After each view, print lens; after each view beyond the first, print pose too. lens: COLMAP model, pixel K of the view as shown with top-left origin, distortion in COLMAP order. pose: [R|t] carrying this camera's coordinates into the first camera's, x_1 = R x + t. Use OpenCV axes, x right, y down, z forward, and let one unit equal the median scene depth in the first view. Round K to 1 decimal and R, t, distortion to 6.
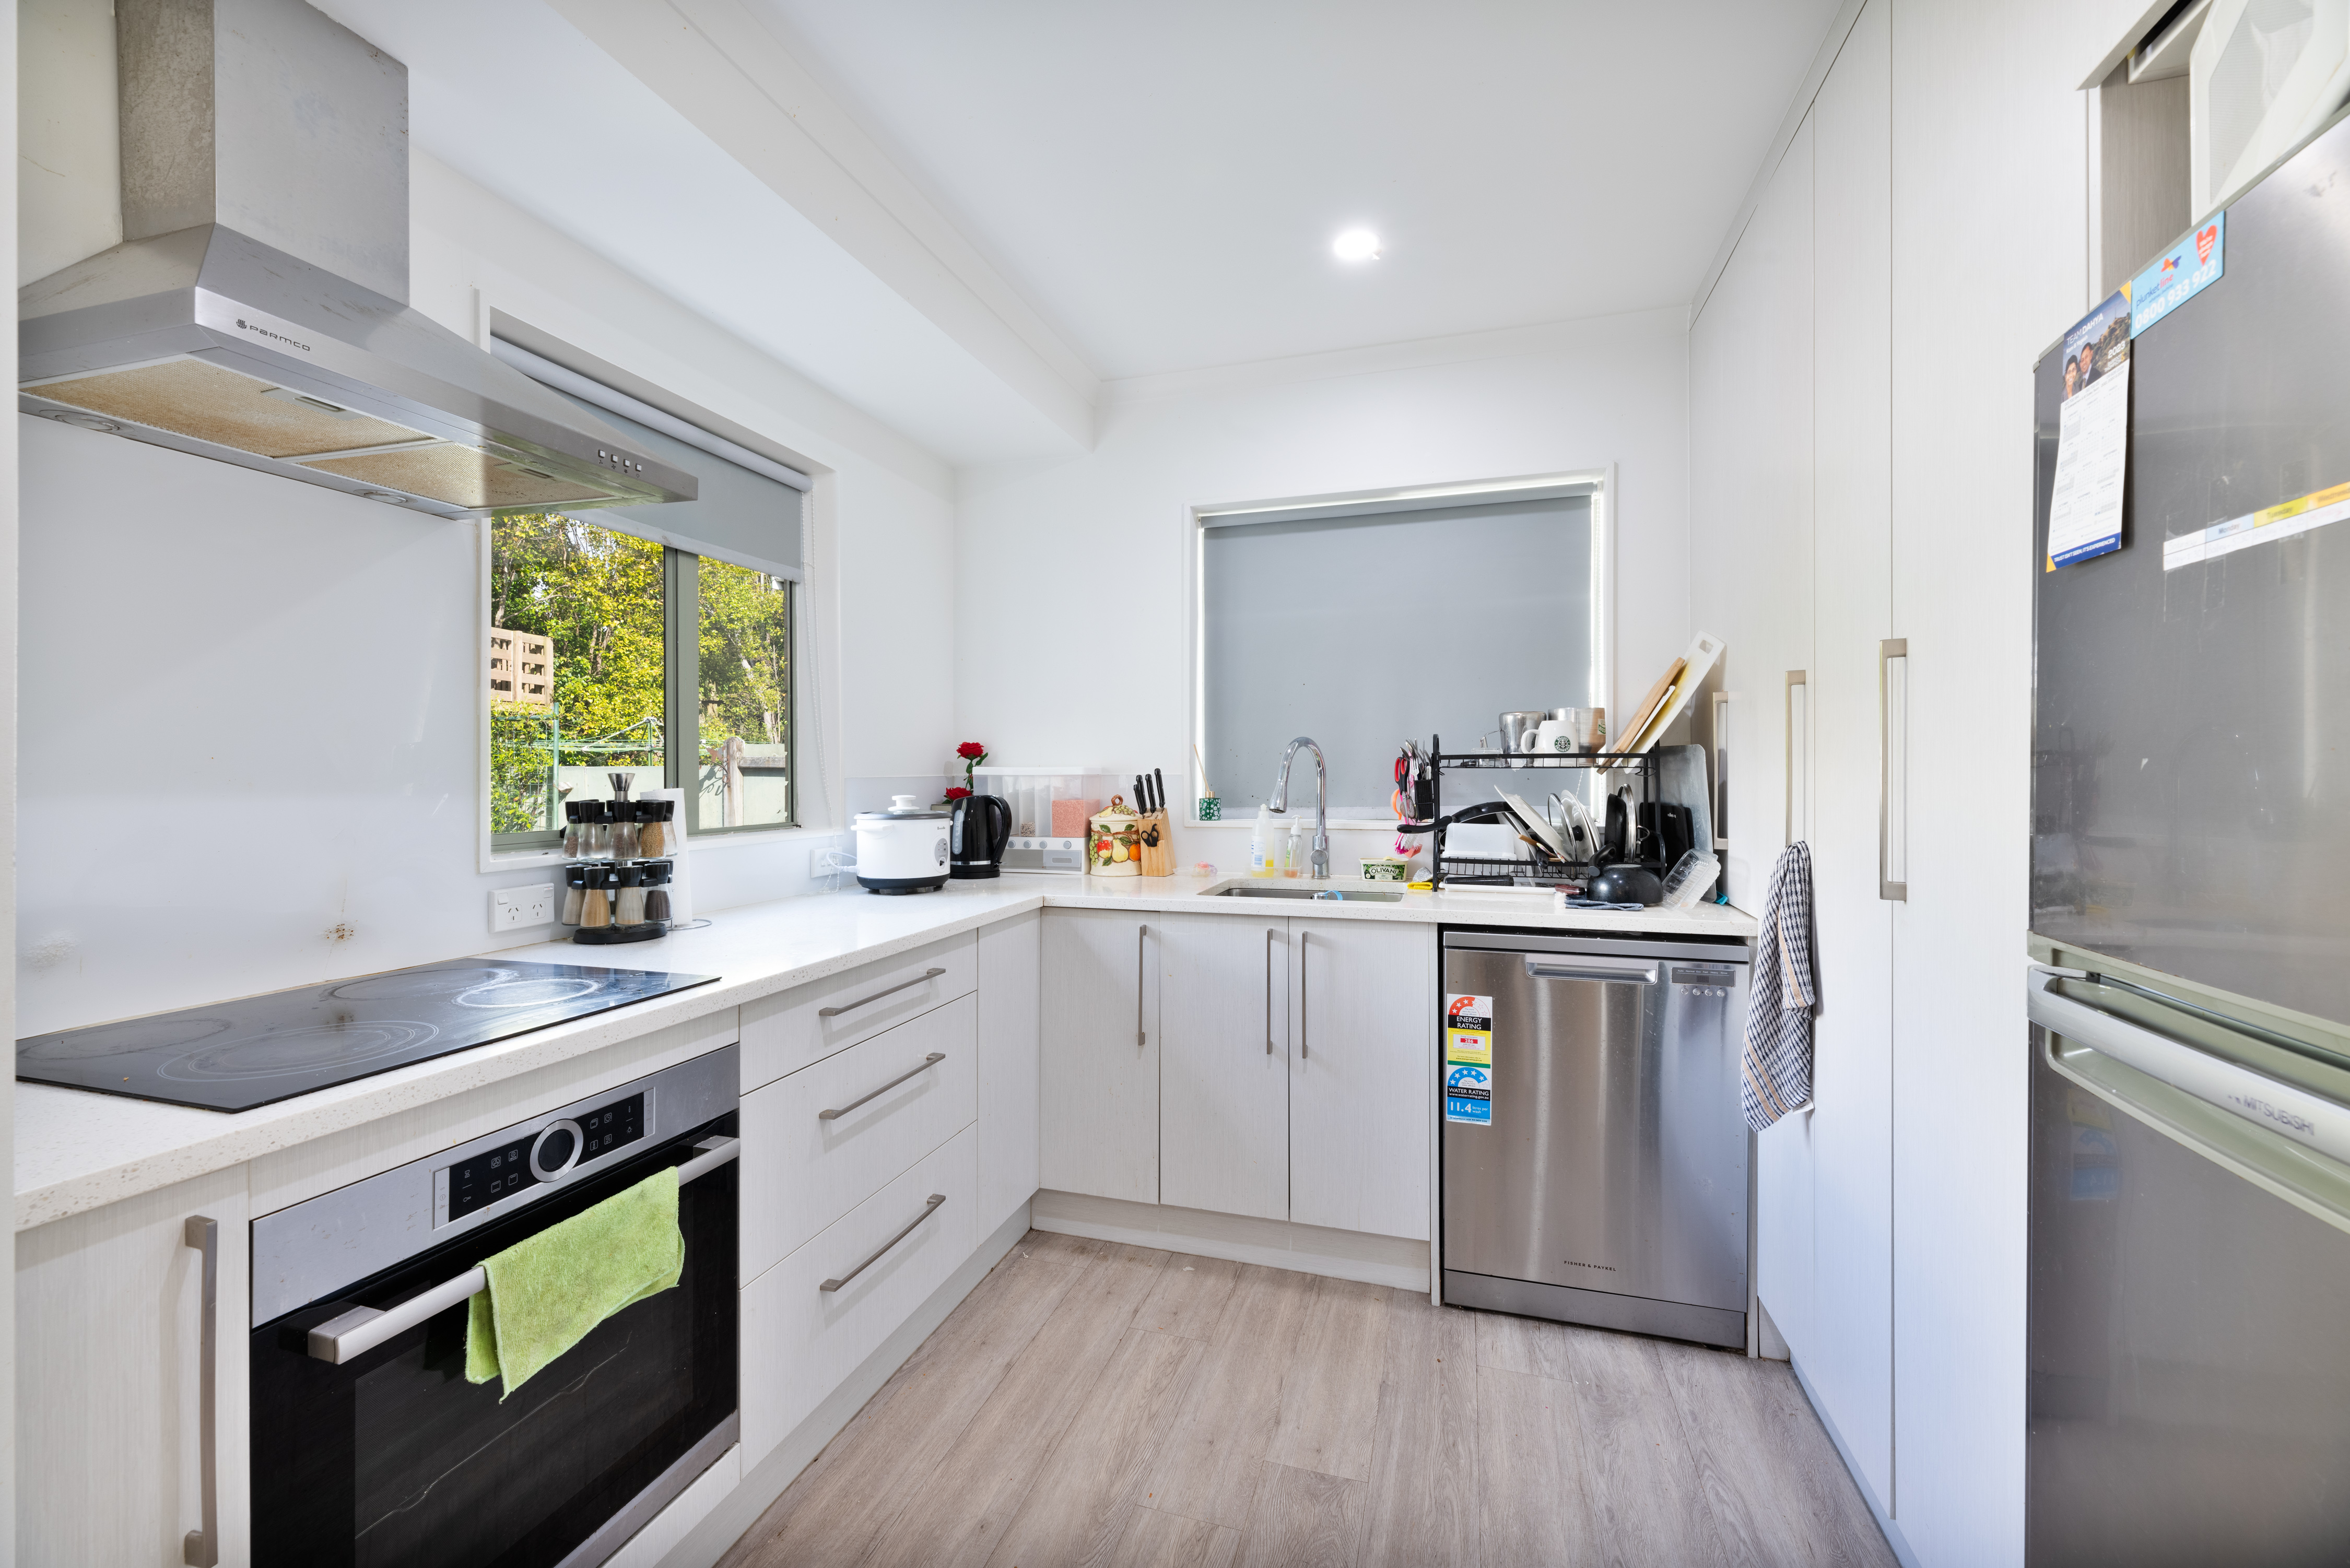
lens RADIAL K [[939.1, 0, 1181.5], [0, 939.1, 779.2], [0, 0, 1]] dist [0.001010, 0.000135]
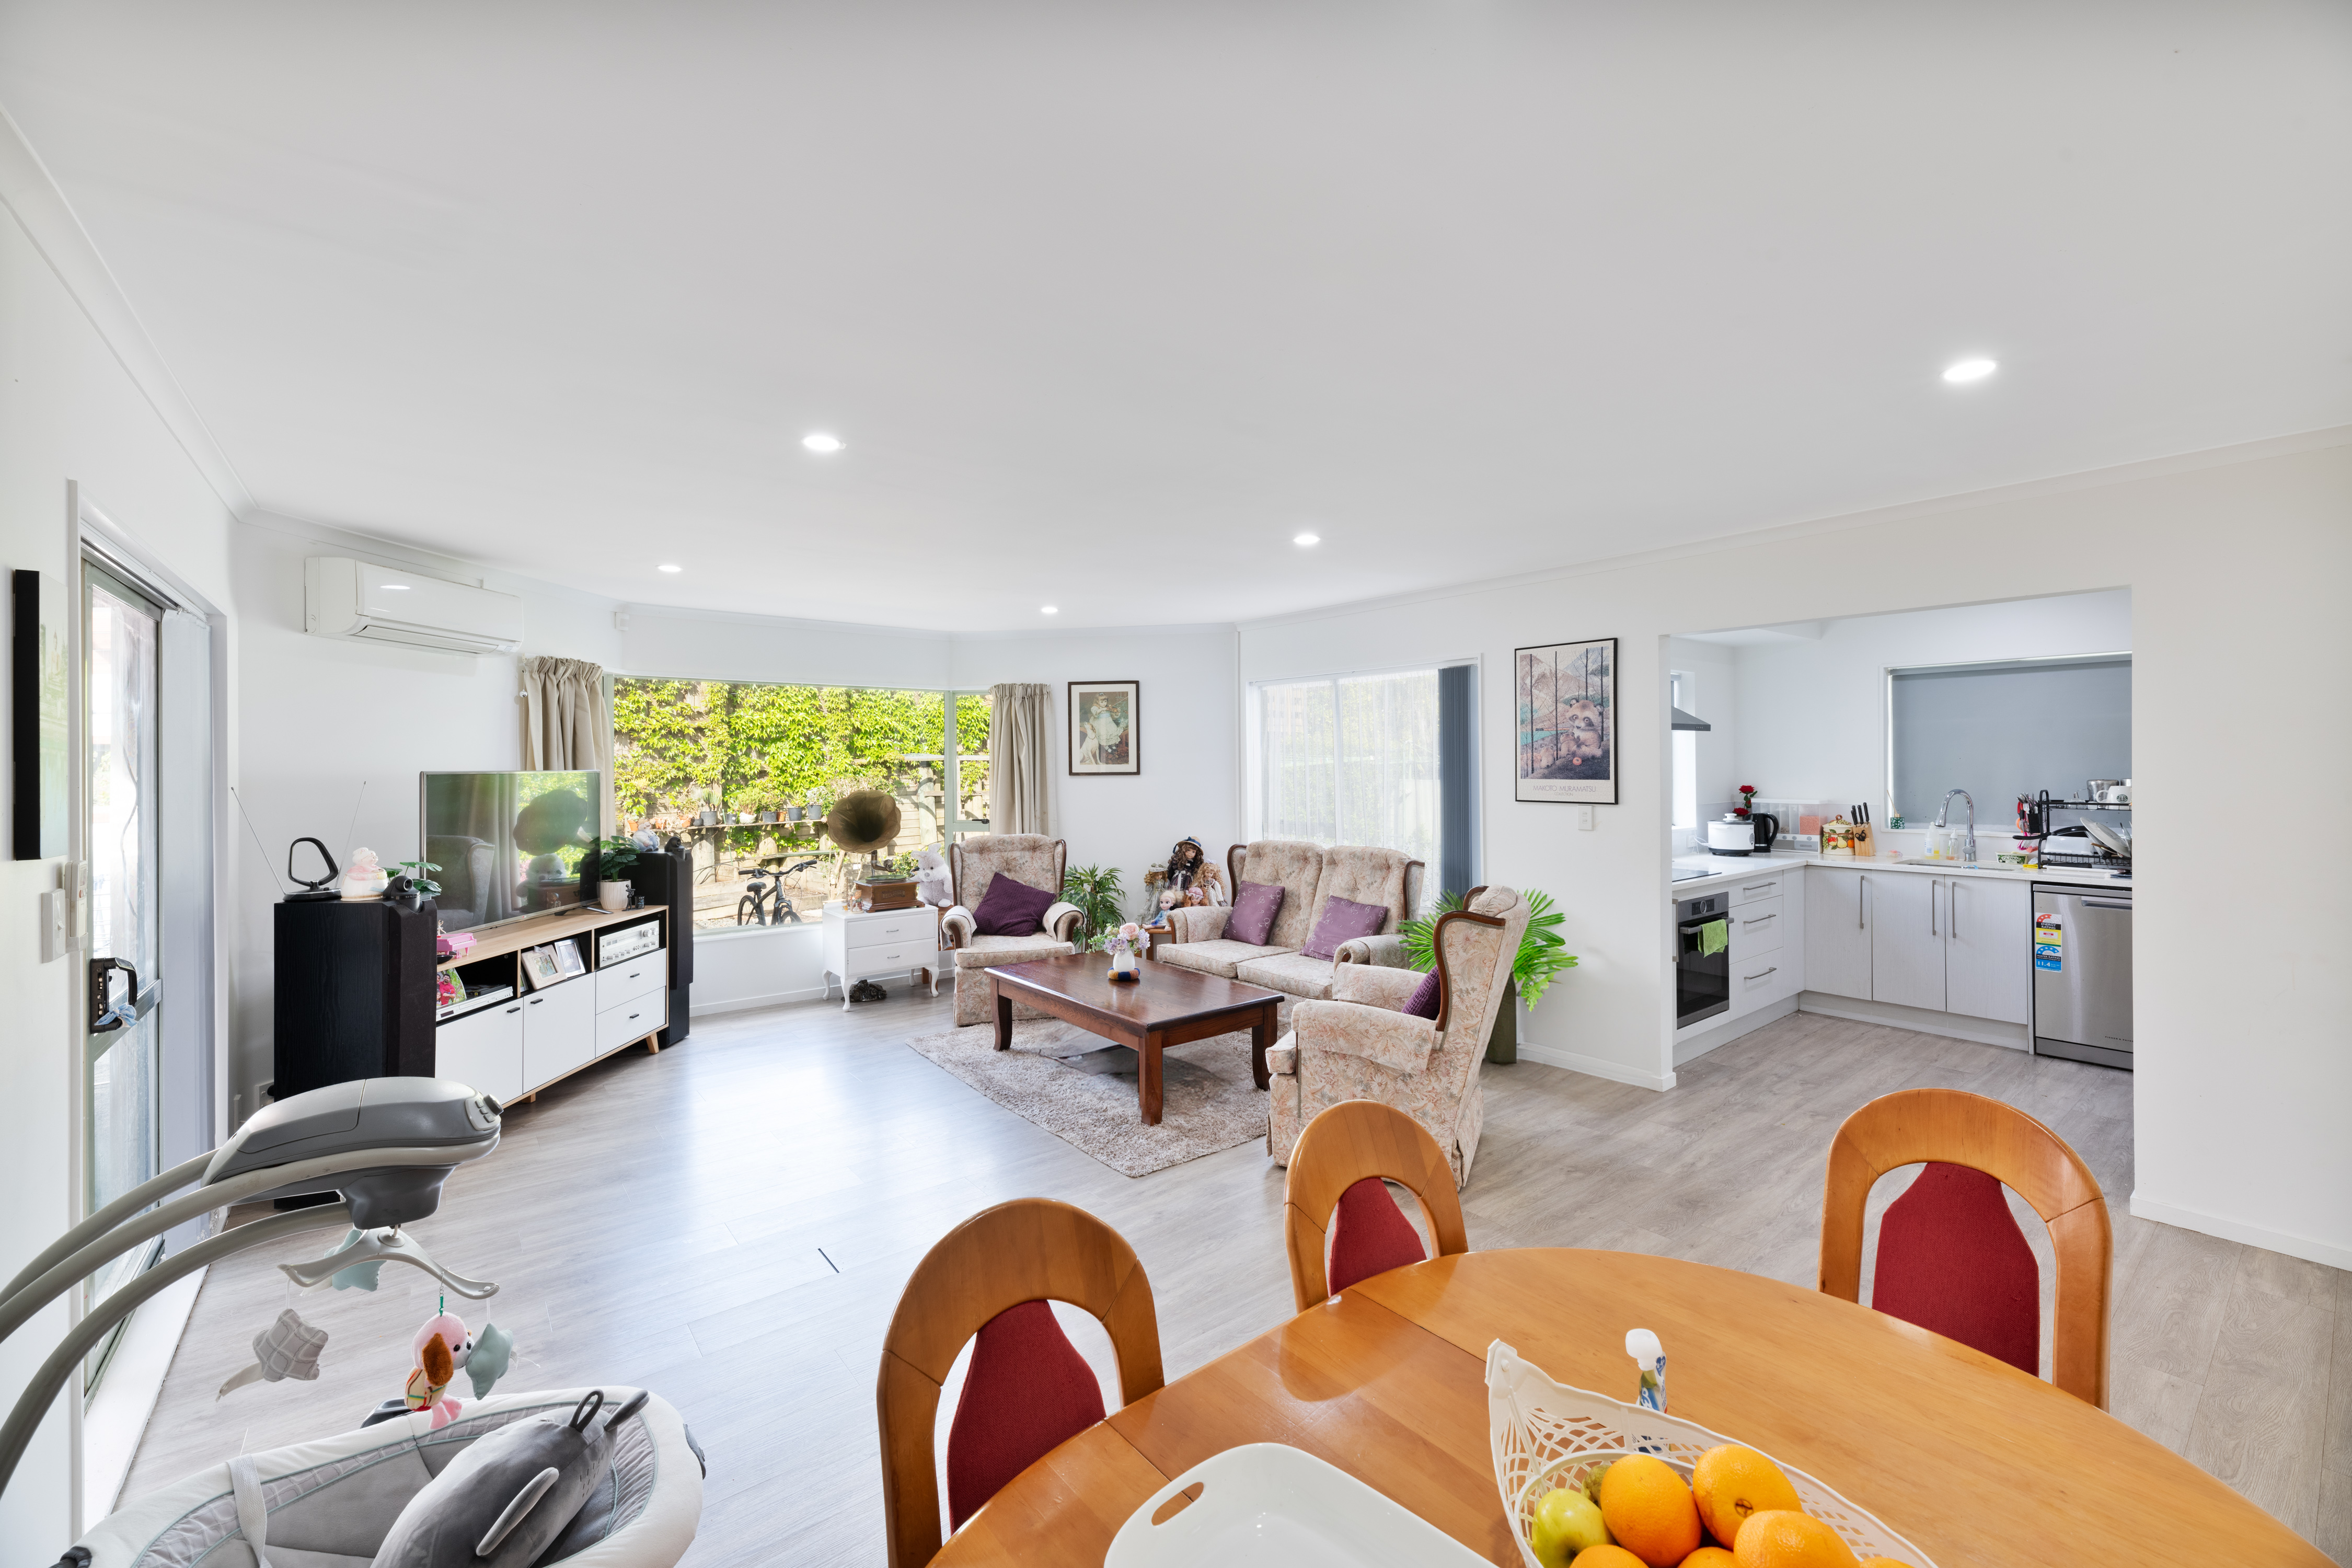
lens RADIAL K [[939.9, 0, 1177.8], [0, 939.9, 759.3], [0, 0, 1]] dist [0.001010, 0.000135]
pose [[0.822091, -0.005228, -0.569333, -0.093944], [-0.000240, 0.999955, -0.009528, -0.090325], [0.569356, 0.007970, 0.822052, -1.604216]]
